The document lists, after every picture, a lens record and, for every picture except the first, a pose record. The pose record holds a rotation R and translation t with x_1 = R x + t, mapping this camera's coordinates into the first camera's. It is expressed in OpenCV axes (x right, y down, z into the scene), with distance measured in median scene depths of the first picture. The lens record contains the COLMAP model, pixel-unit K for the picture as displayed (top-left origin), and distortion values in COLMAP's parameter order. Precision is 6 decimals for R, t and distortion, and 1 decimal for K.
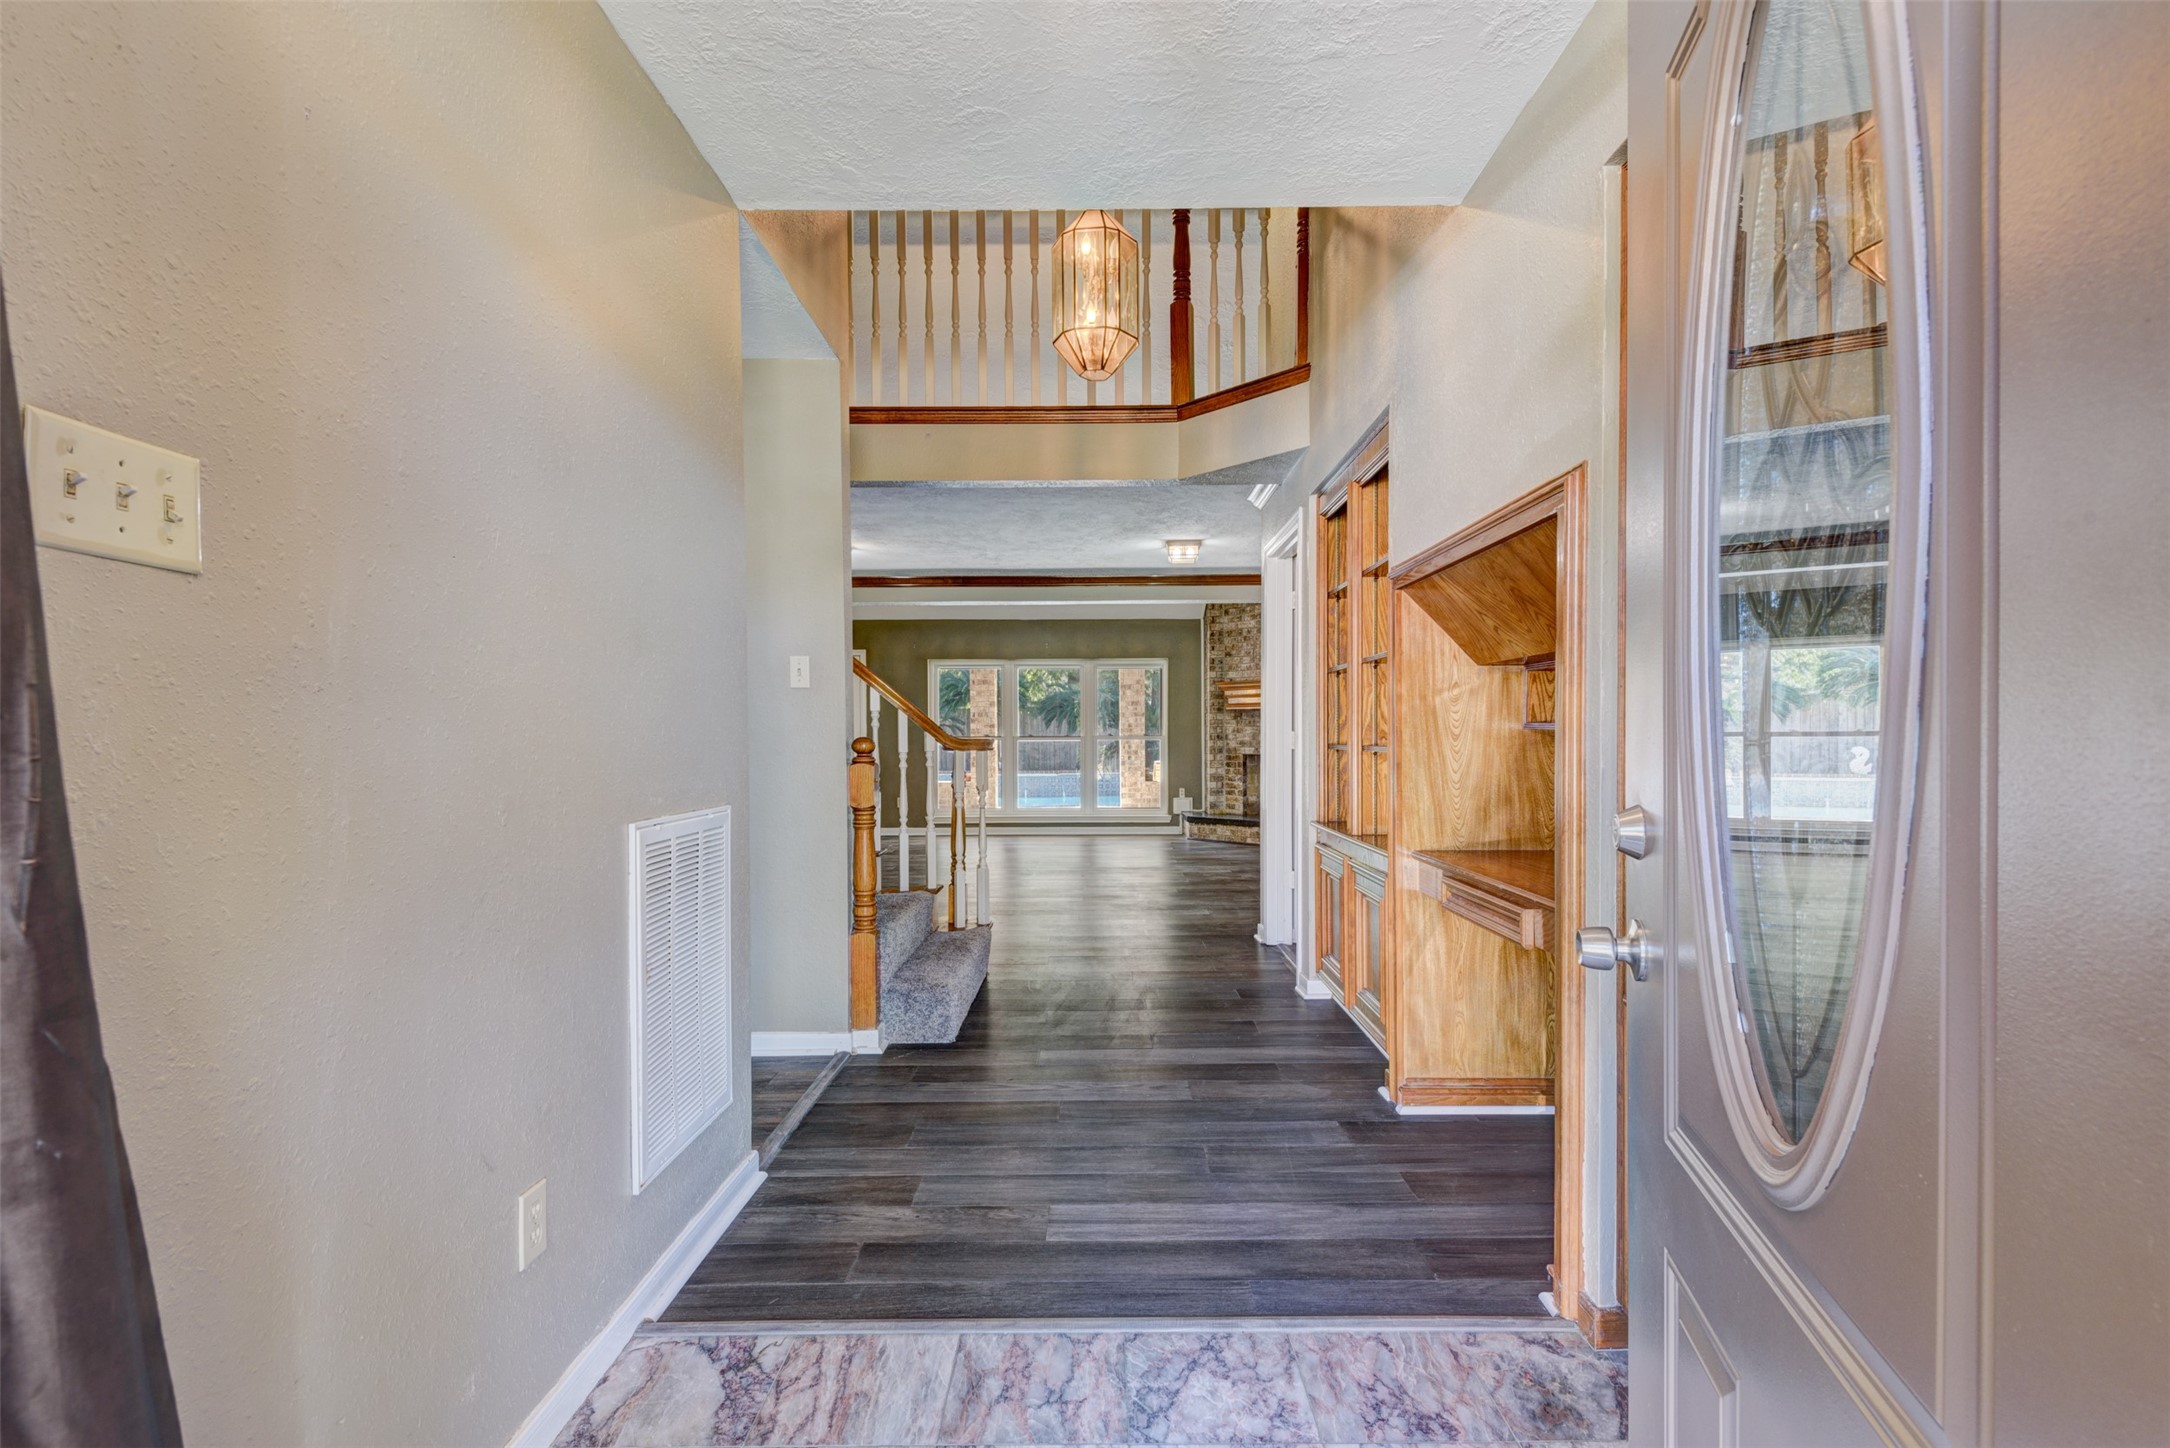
lens RADIAL K [[983.2, 0, 1092.5], [0, 983.2, 724.4], [0, 0, 1]] dist [0.024370, -0.012051]
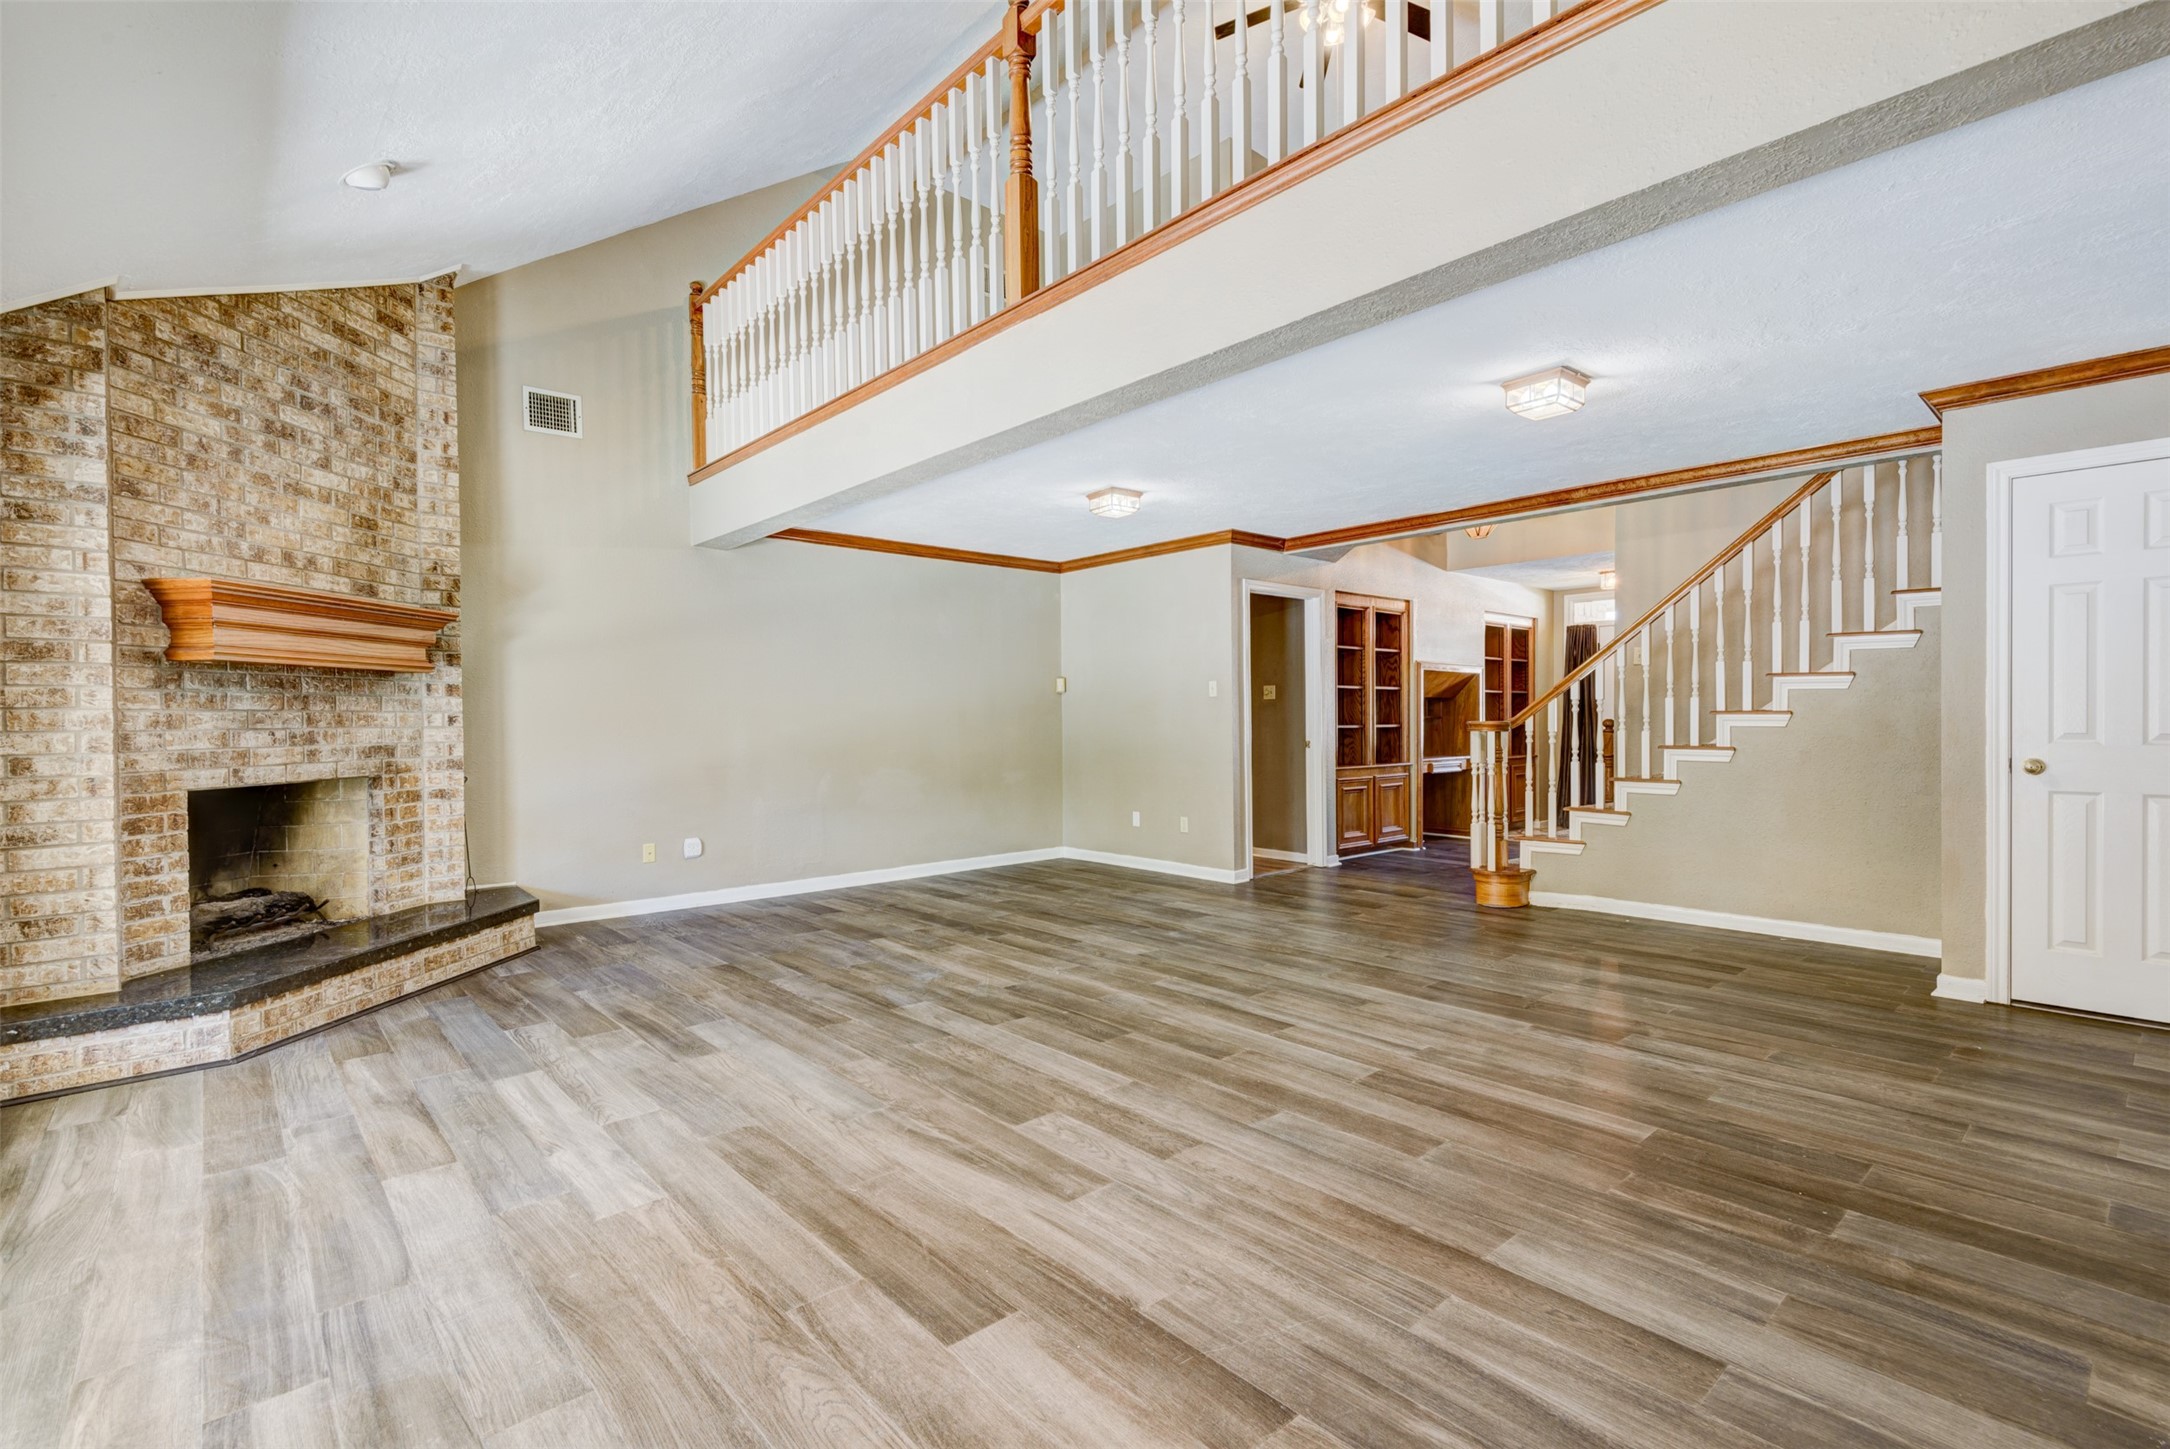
lens RADIAL K [[983.2, 0, 1104.7], [0, 983.2, 727.8], [0, 0, 1]] dist [0.024370, -0.012051]
pose [[-0.677703, 0.002369, 0.735332, -0.327743], [0.002914, 0.999996, -0.000536, 0.009266], [-0.735330, 0.001780, -0.677707, 1.003857]]
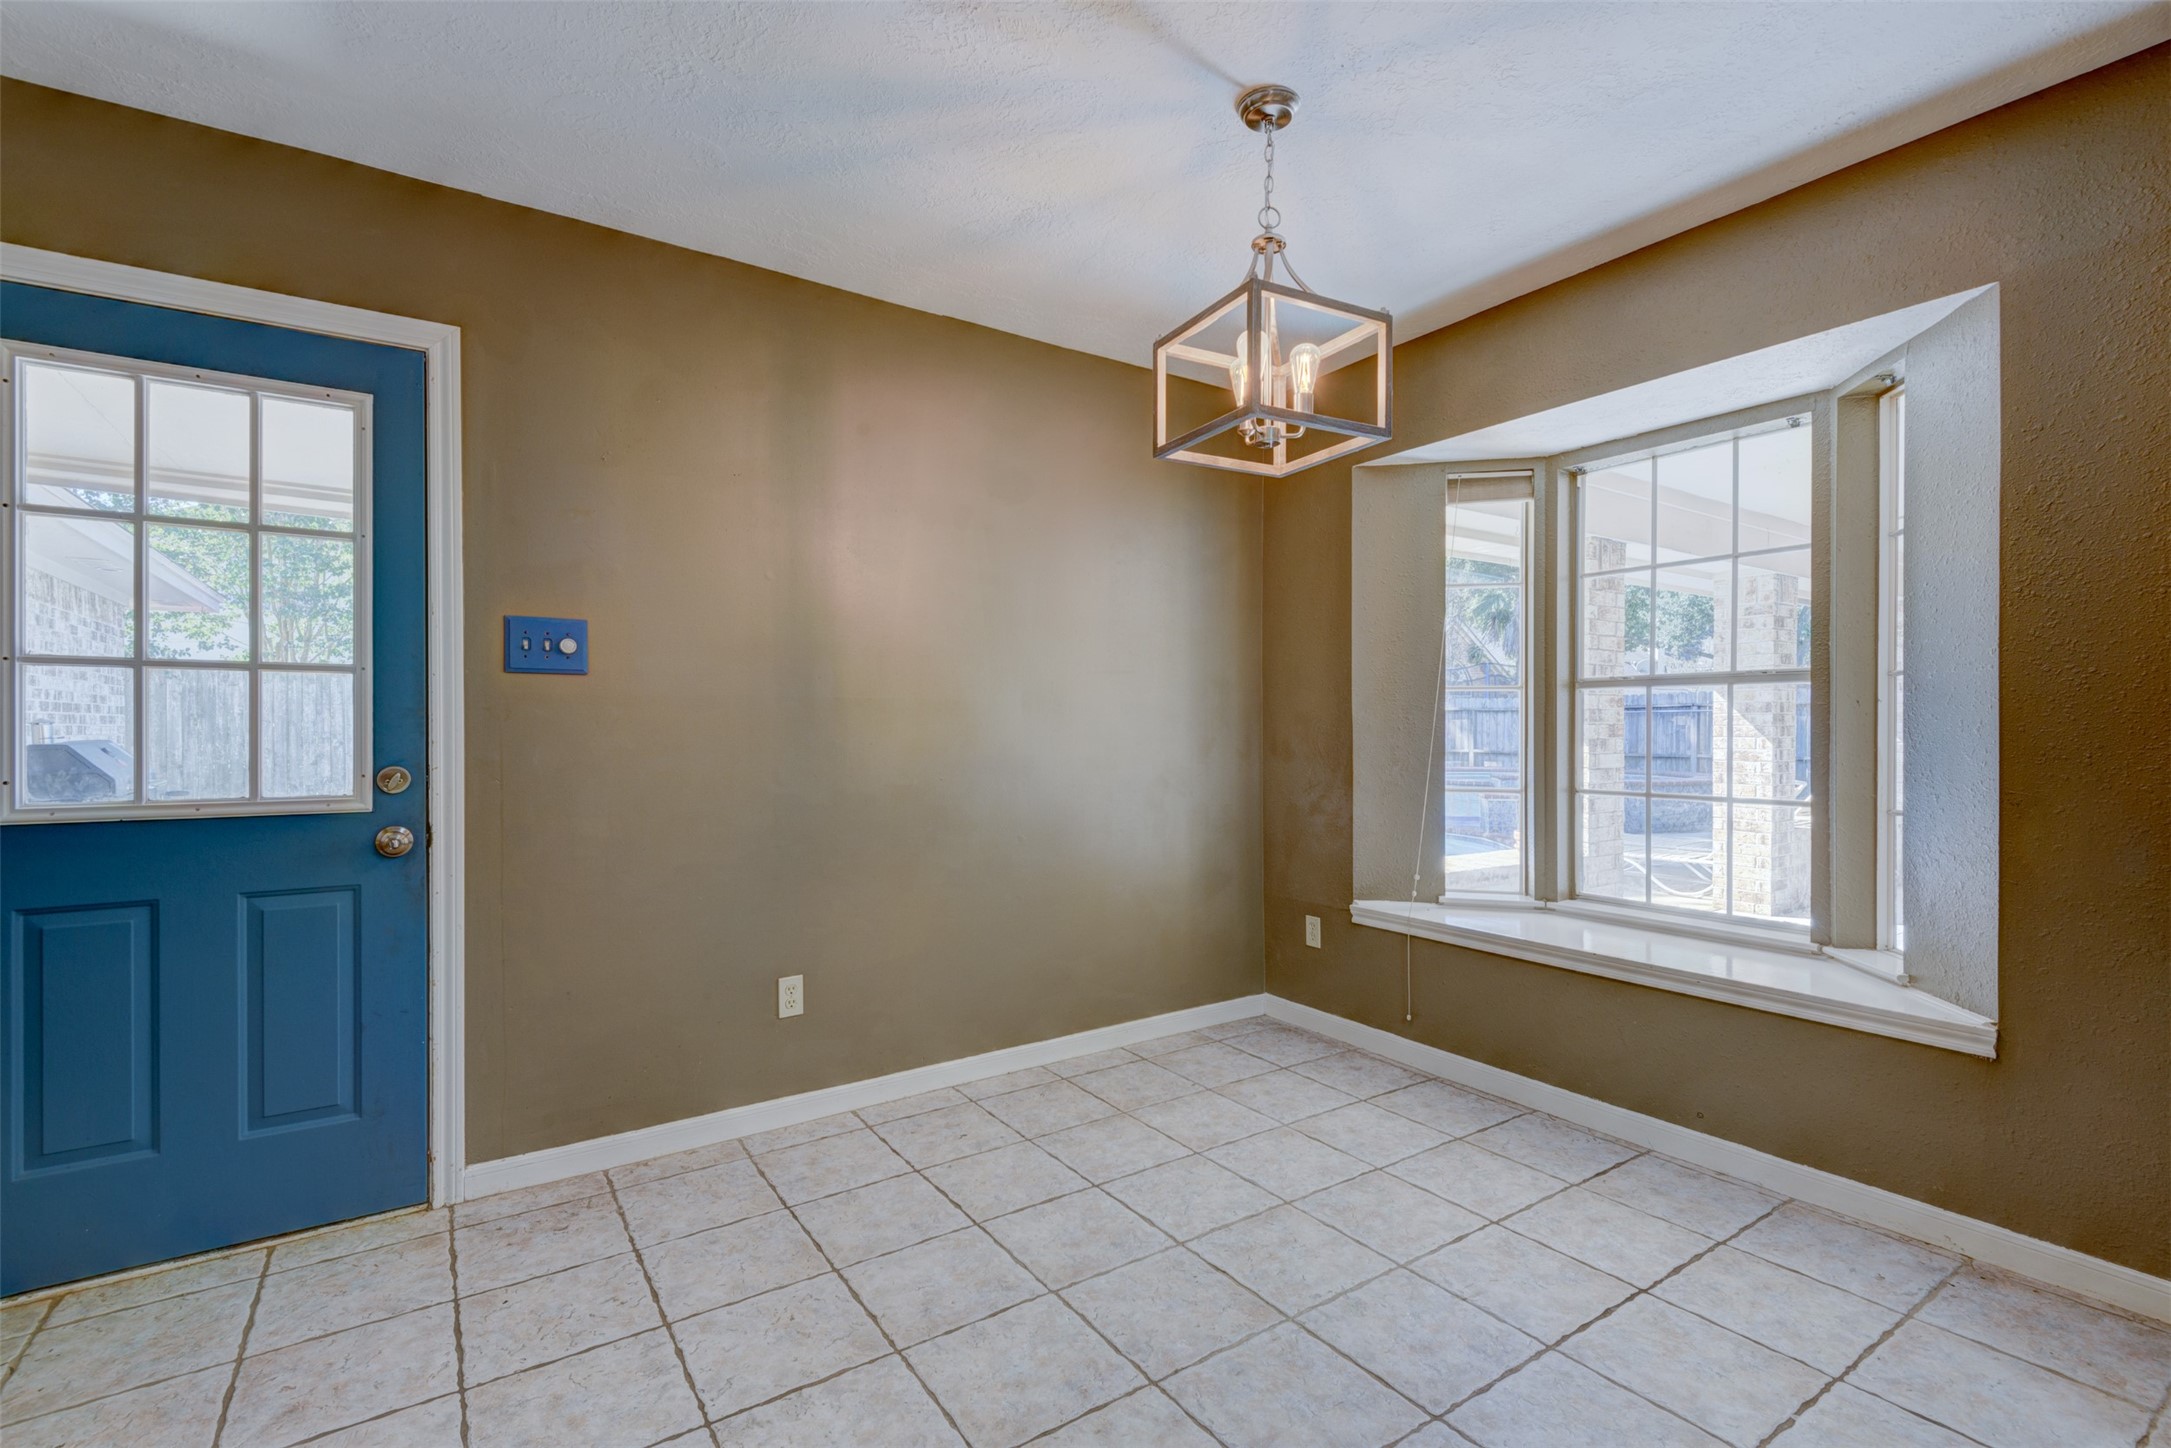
lens RADIAL K [[983.6, 0, 1092.9], [0, 983.6, 728.3], [0, 0, 1]] dist [0.024370, -0.012051]
pose [[0.820665, 0.004181, 0.571395, -0.629402], [-0.011369, 0.999895, 0.009012, 0.013359], [-0.571297, -0.013892, 0.820626, 1.045822]]
